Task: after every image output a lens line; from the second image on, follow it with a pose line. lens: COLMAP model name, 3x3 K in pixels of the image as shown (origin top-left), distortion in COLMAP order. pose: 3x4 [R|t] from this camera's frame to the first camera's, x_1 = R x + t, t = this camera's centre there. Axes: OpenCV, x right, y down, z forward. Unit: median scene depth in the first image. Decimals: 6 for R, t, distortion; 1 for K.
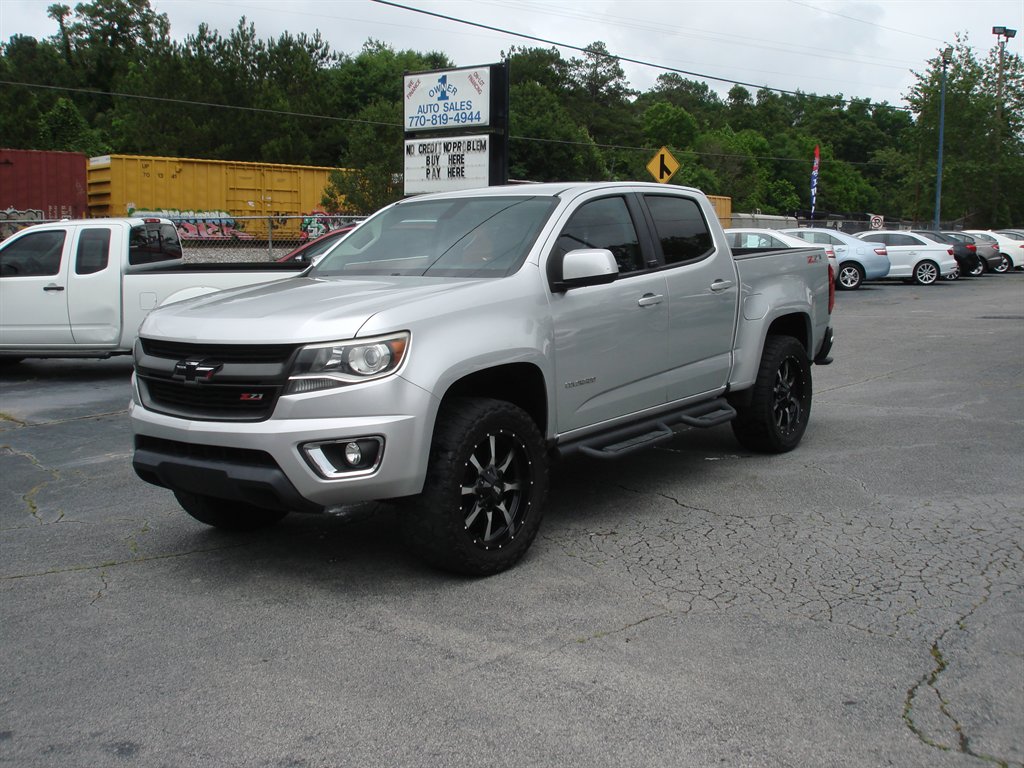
lens RADIAL K [[1166.9, 0, 515.9], [0, 1166.9, 379.9], [0, 0, 1]] dist [-0.096838, -0.083503]
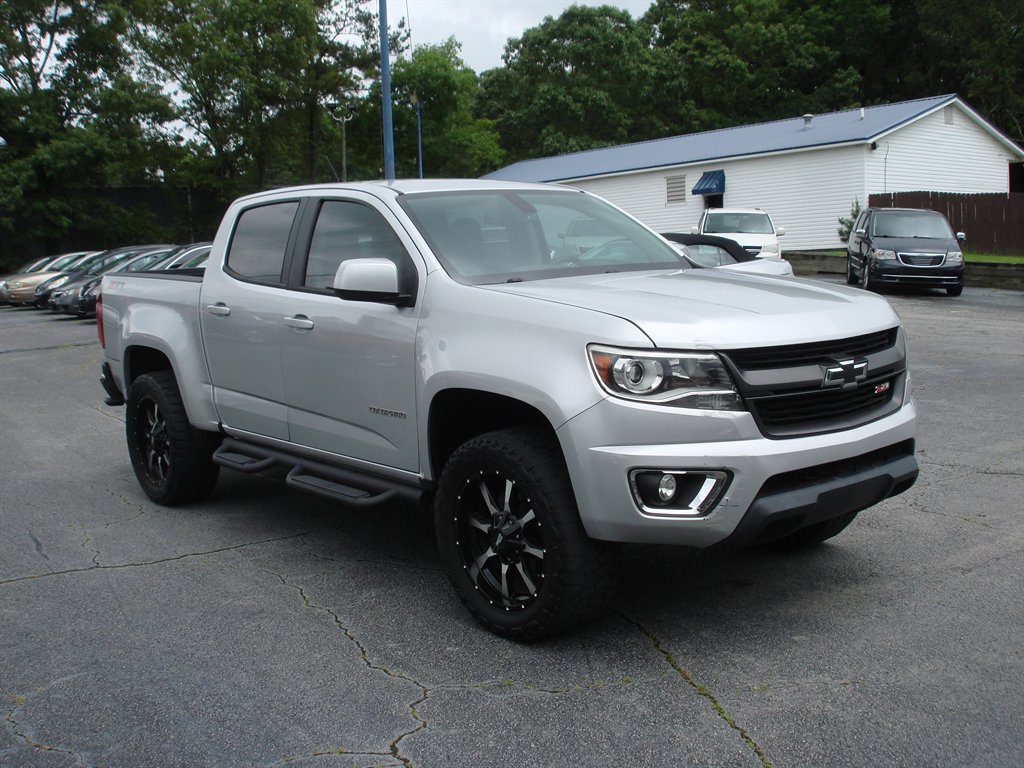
lens RADIAL K [[1166.9, 0, 515.9], [0, 1166.9, 379.9], [0, 0, 1]] dist [-0.096838, -0.083503]
pose [[0.243120, -0.104885, 0.964309, -0.119036], [0.152379, 0.985923, 0.068818, -0.009963], [-0.957953, 0.130209, 0.255680, 0.104898]]
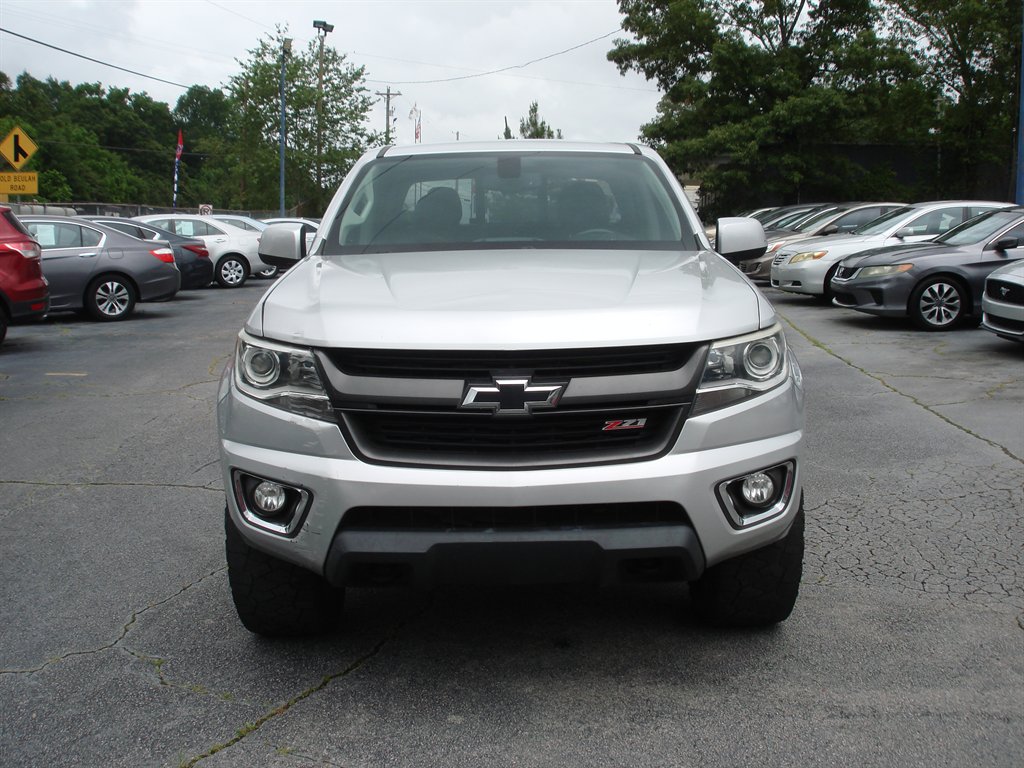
lens RADIAL K [[1166.9, 0, 515.9], [0, 1166.9, 379.9], [0, 0, 1]] dist [-0.096838, -0.083503]
pose [[0.804984, -0.068988, 0.589272, -0.067615], [0.065223, 0.997487, 0.027679, -0.003397], [-0.589700, 0.016153, 0.807461, 0.049644]]
